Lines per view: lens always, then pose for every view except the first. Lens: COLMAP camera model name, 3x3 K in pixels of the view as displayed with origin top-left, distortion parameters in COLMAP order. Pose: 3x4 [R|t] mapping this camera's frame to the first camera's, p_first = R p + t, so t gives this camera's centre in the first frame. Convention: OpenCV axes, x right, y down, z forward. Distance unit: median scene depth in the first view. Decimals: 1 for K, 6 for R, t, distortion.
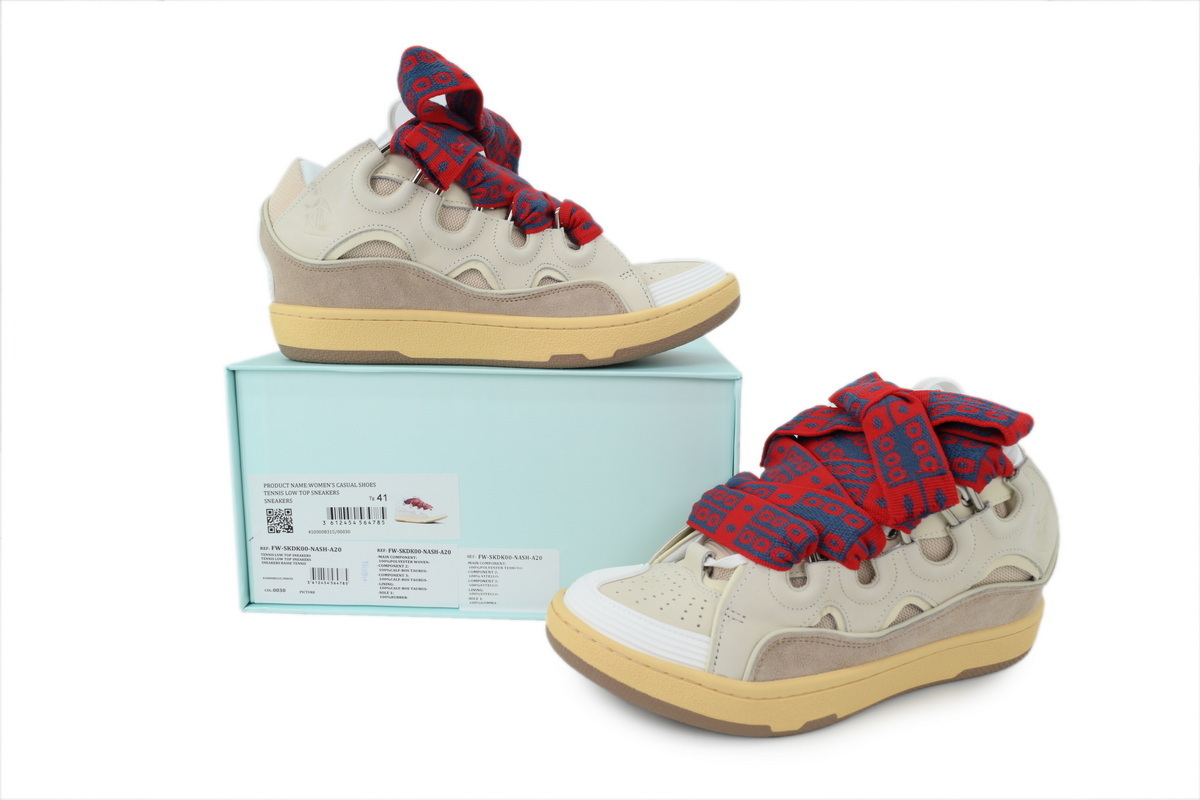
lens RADIAL K [[820.4, 0, 600.0], [0, 820.4, 400.0], [0, 0, 1]] dist [0.064001, -0.000062]
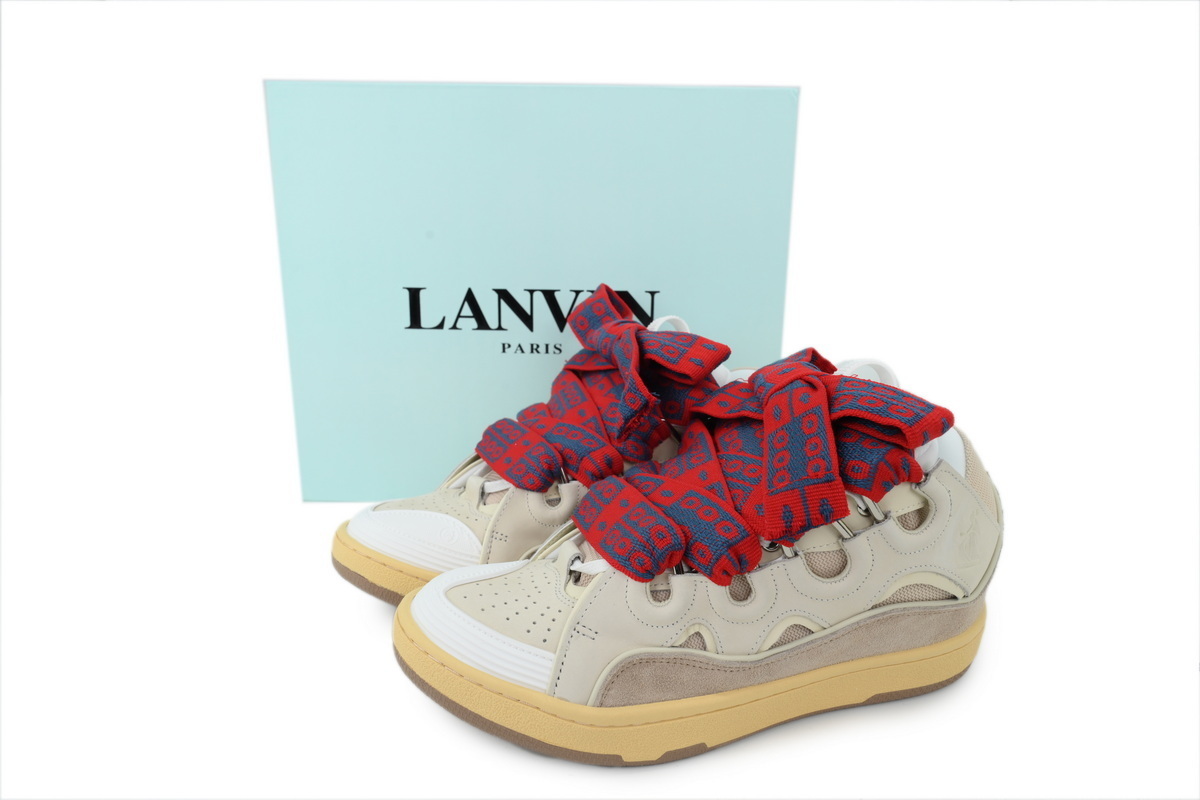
lens RADIAL K [[820.4, 0, 600.0], [0, 820.4, 400.0], [0, 0, 1]] dist [0.064001, -0.000062]
pose [[0.994943, 0.023156, -0.097738, 0.253190], [-0.016179, 0.997304, 0.071580, -0.047073], [0.099132, -0.069637, 0.992635, 0.141757]]
